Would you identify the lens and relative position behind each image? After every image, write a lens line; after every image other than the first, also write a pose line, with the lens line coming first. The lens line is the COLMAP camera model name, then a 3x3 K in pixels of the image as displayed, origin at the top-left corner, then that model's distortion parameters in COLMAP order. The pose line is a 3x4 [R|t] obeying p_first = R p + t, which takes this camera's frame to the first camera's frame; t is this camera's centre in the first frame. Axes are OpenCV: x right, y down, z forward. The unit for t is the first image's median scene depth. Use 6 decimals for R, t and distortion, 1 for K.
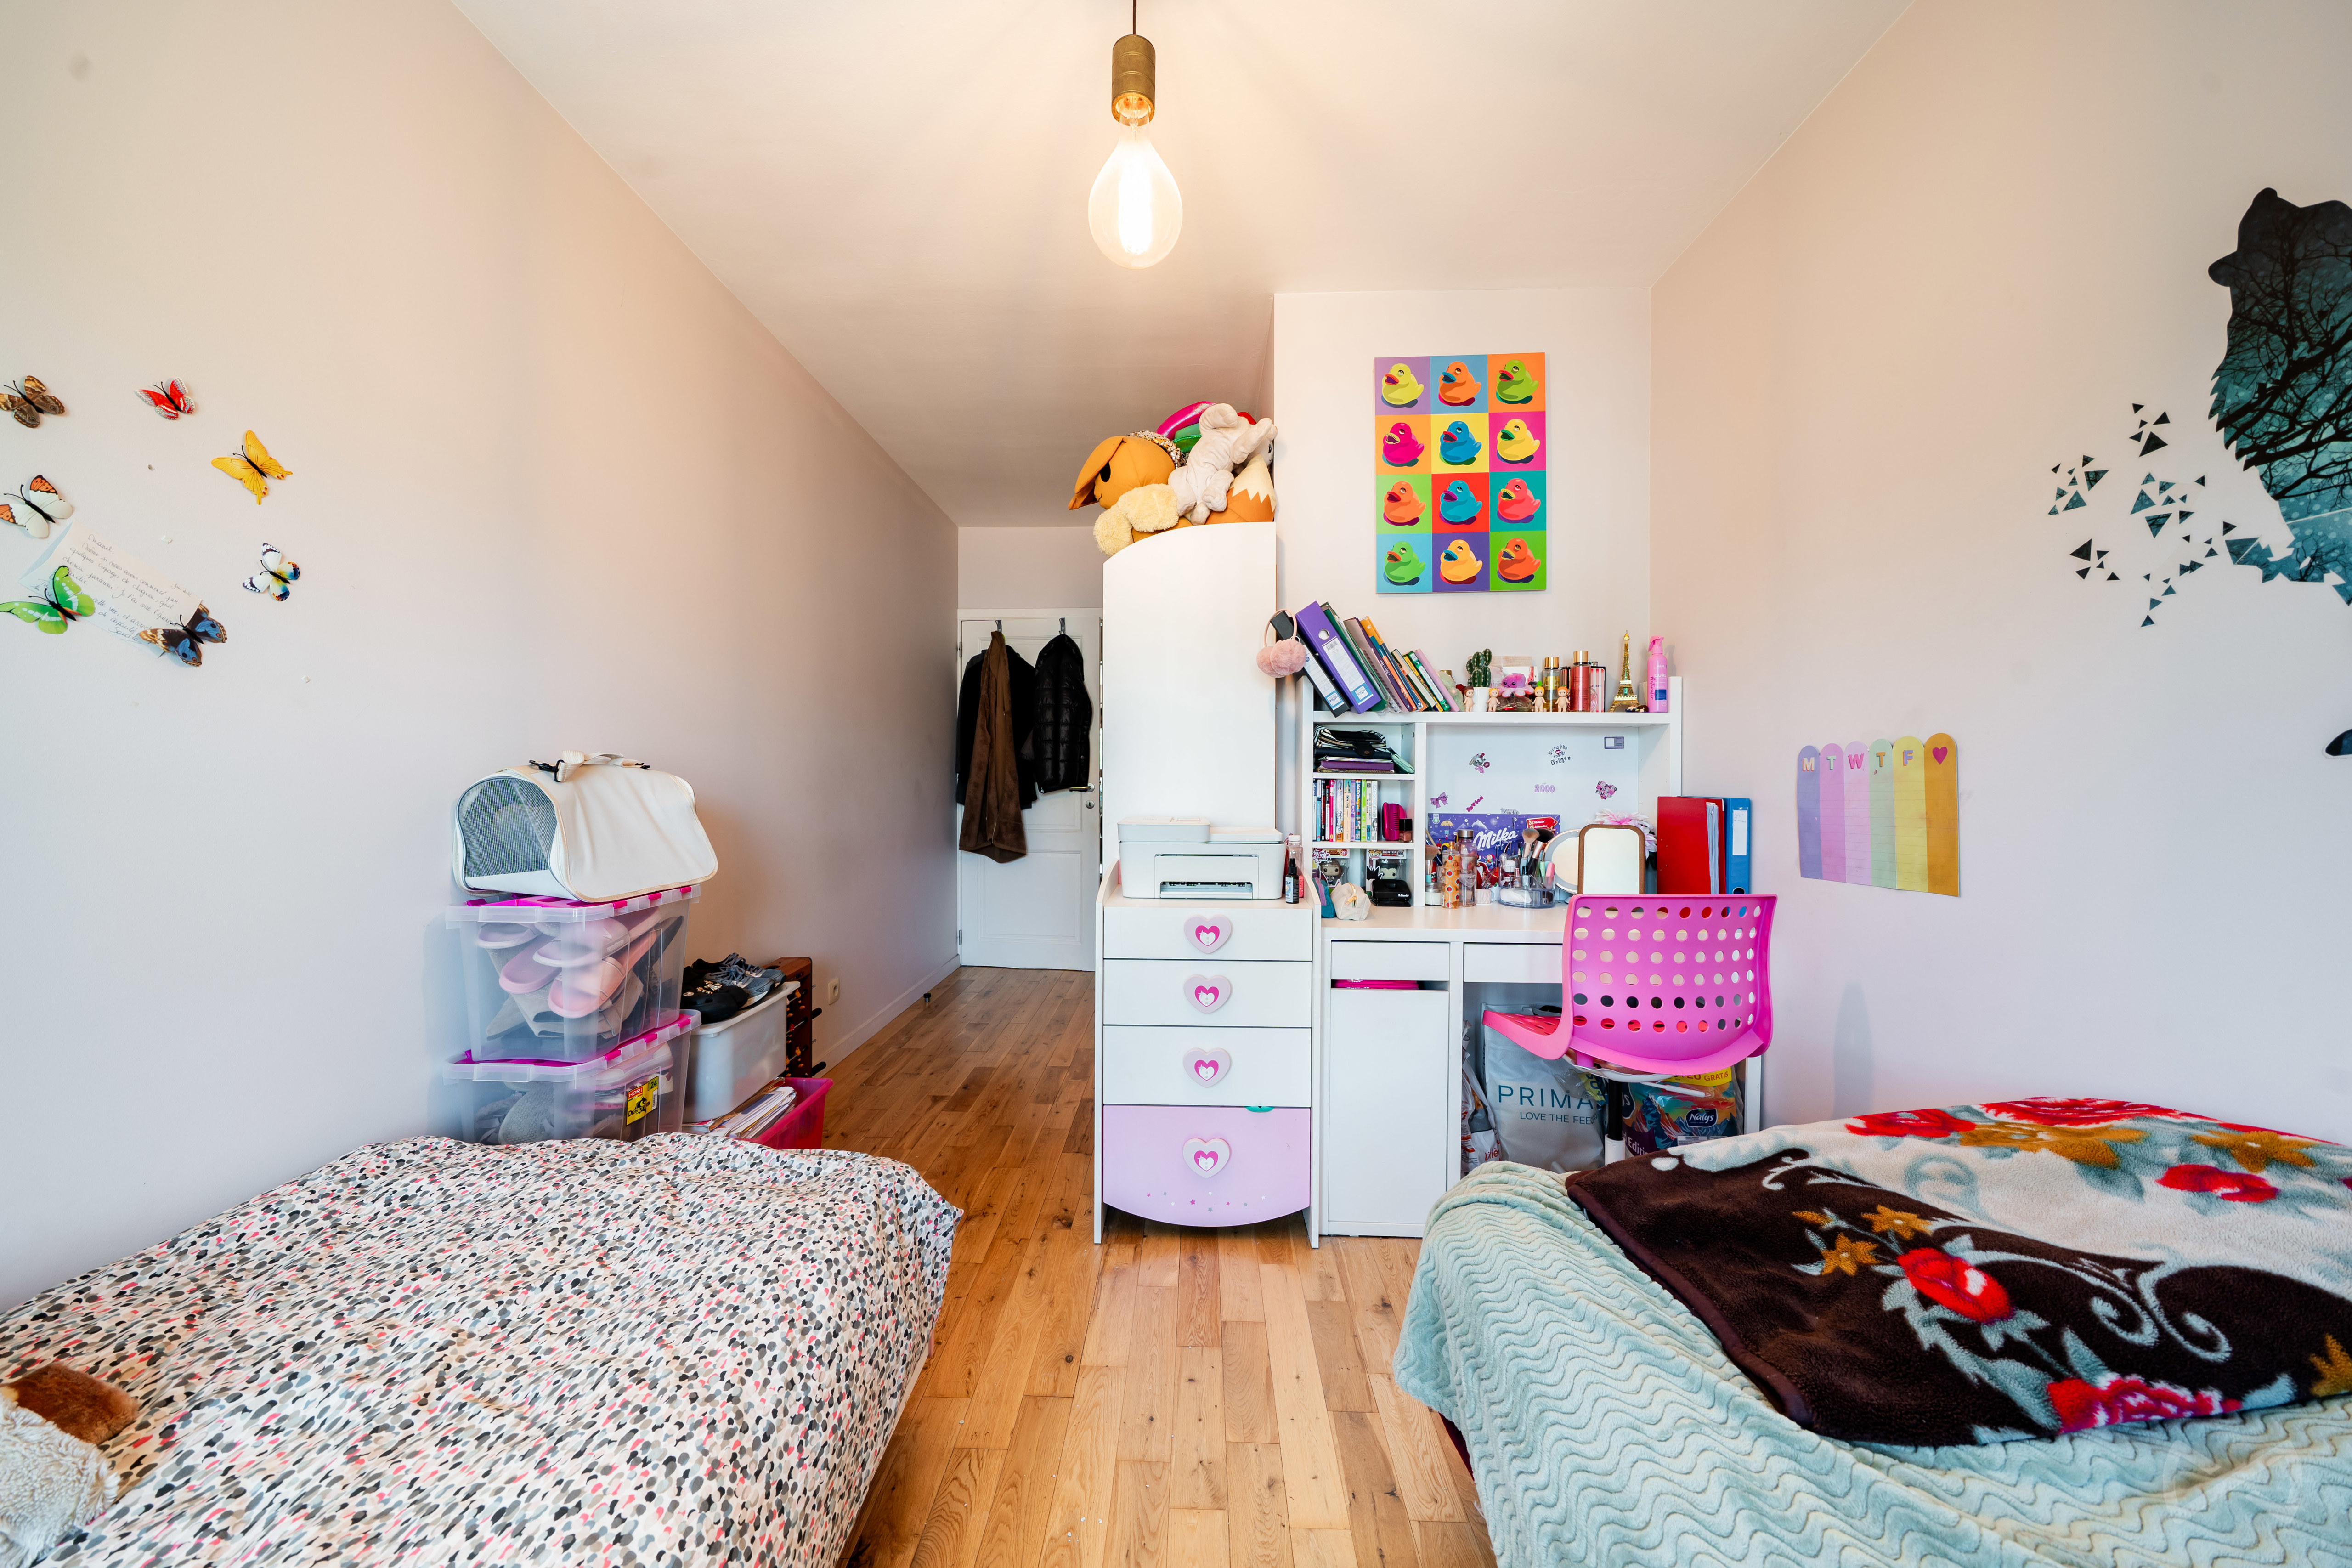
lens RADIAL K [[810.6, 0, 1173.9], [0, 810.6, 772.2], [0, 0, 1]] dist [-0.005589, 0.000134]
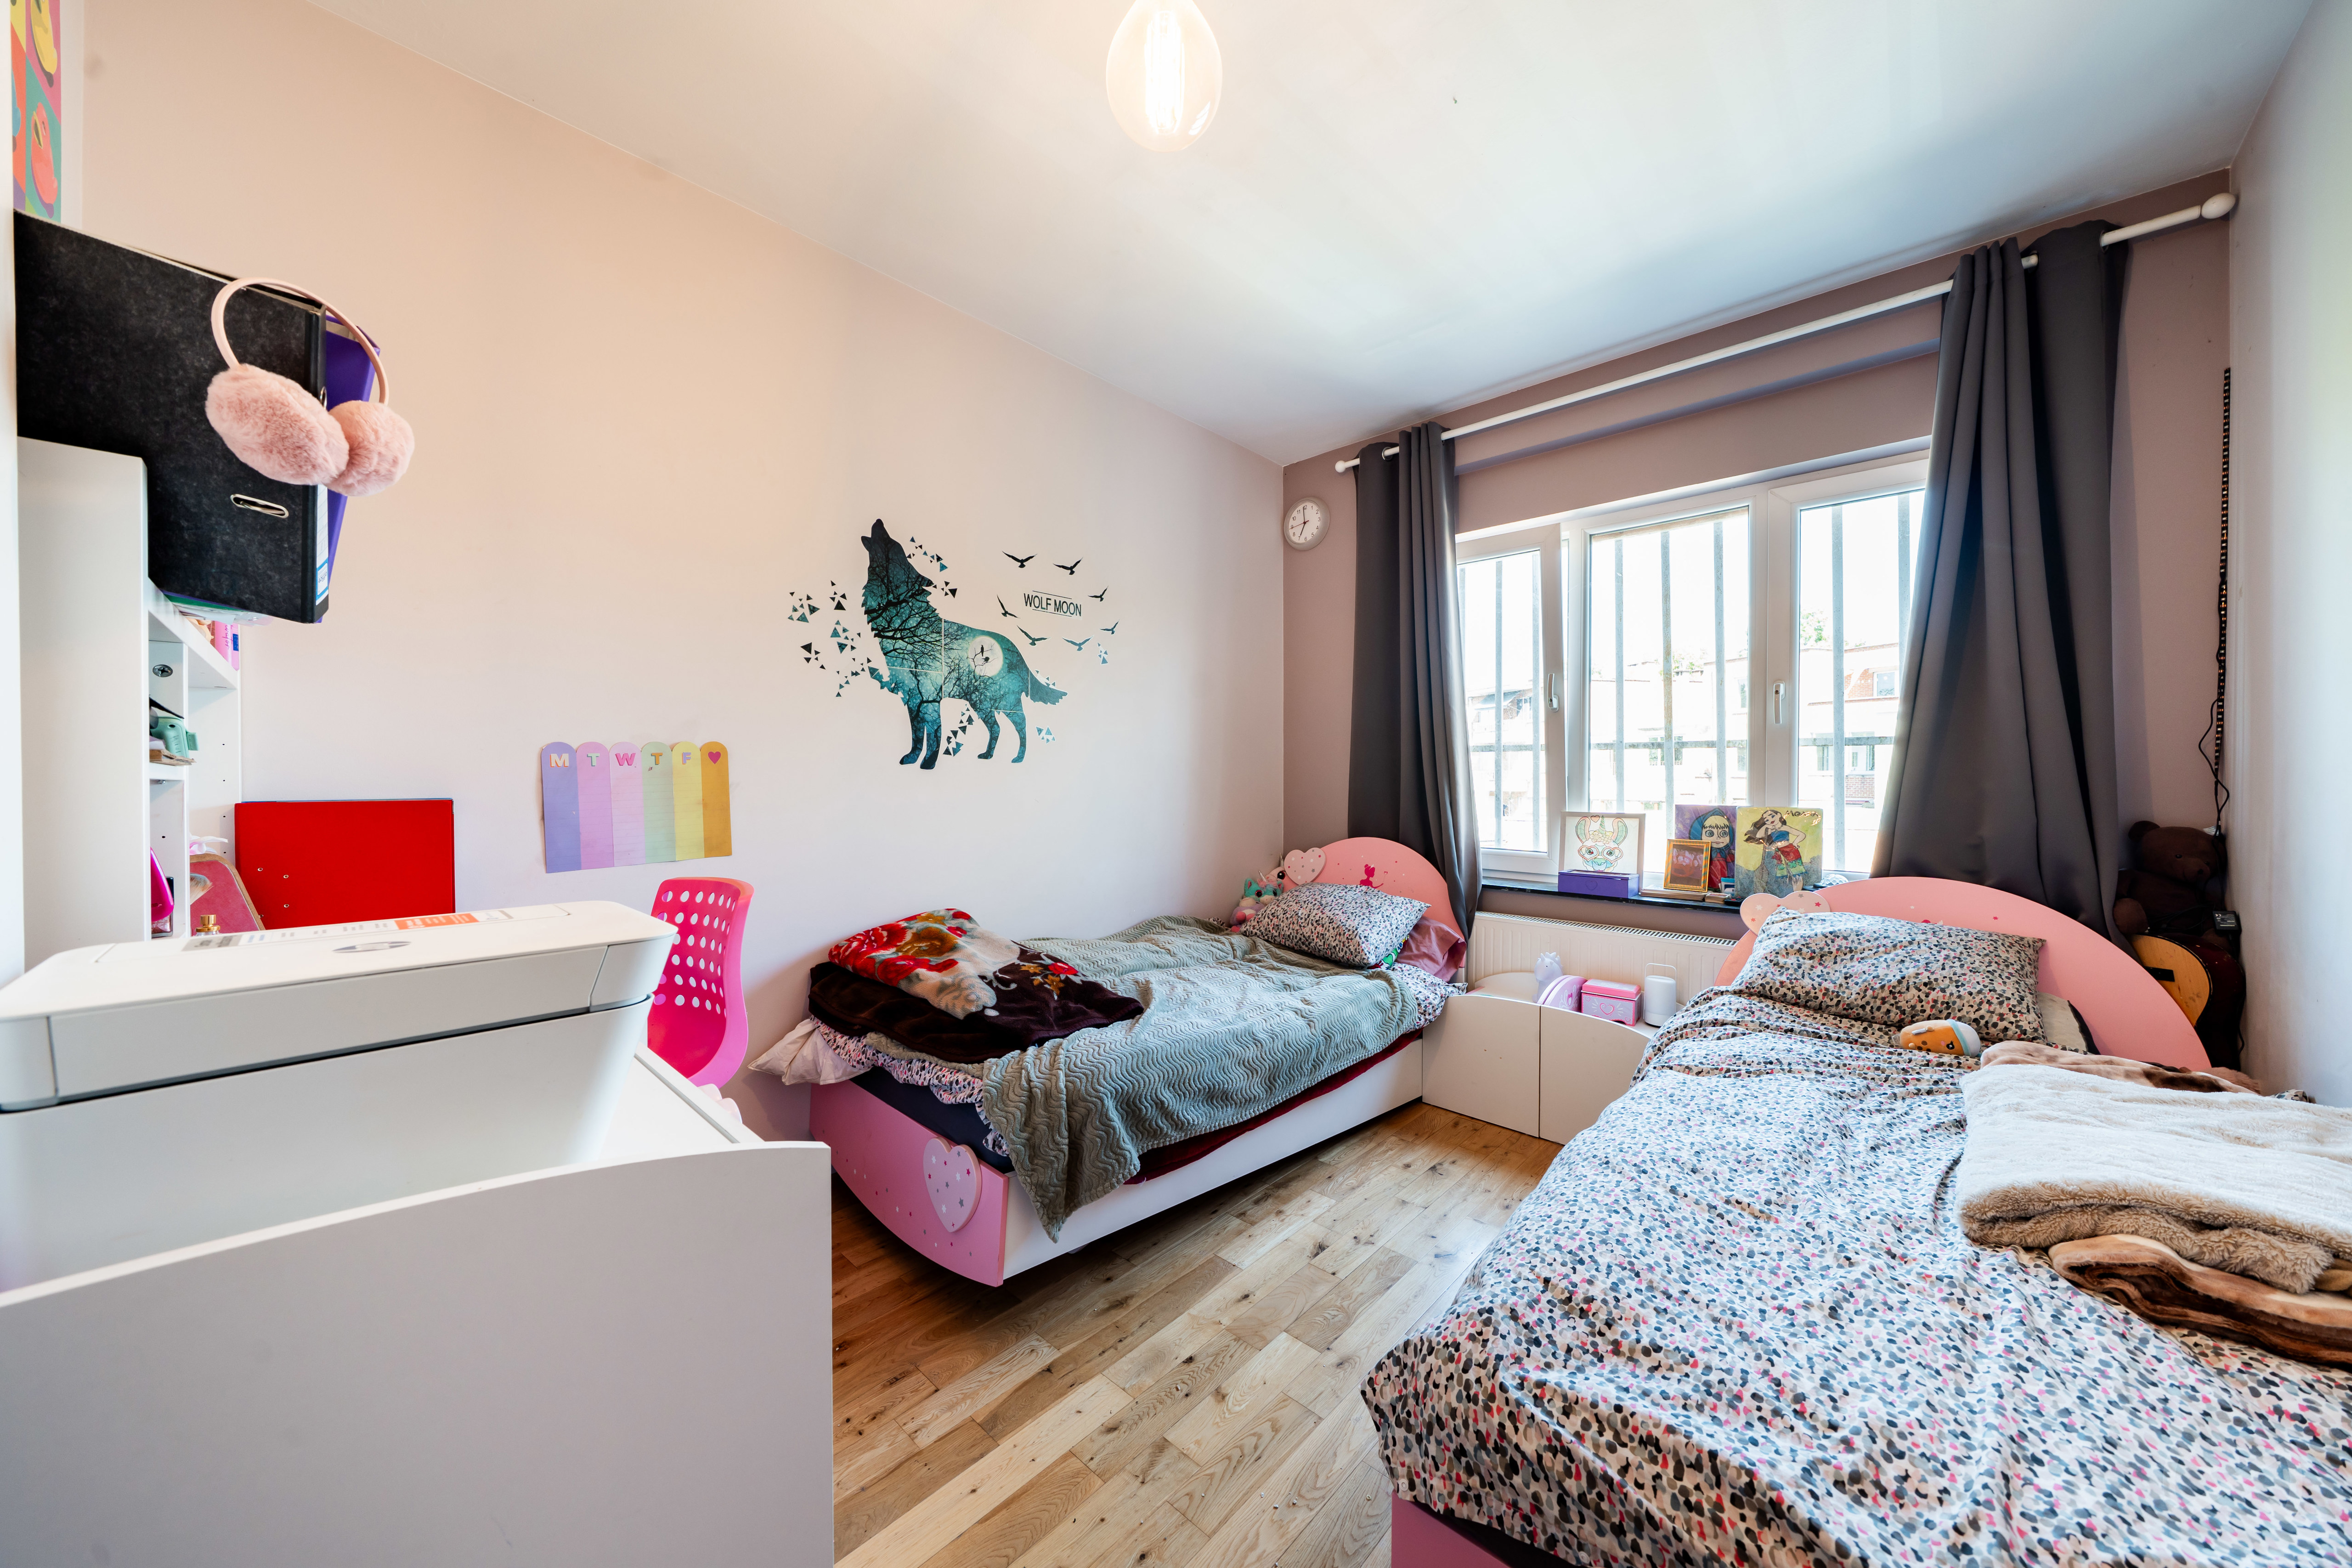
lens RADIAL K [[810.6, 0, 1170.1], [0, 810.6, 780.4], [0, 0, 1]] dist [-0.005589, 0.000134]
pose [[-0.756019, -0.004300, 0.654536, -0.700040], [-0.002738, 0.999990, 0.003407, 0.014859], [-0.654544, 0.000784, -0.756024, 1.925891]]
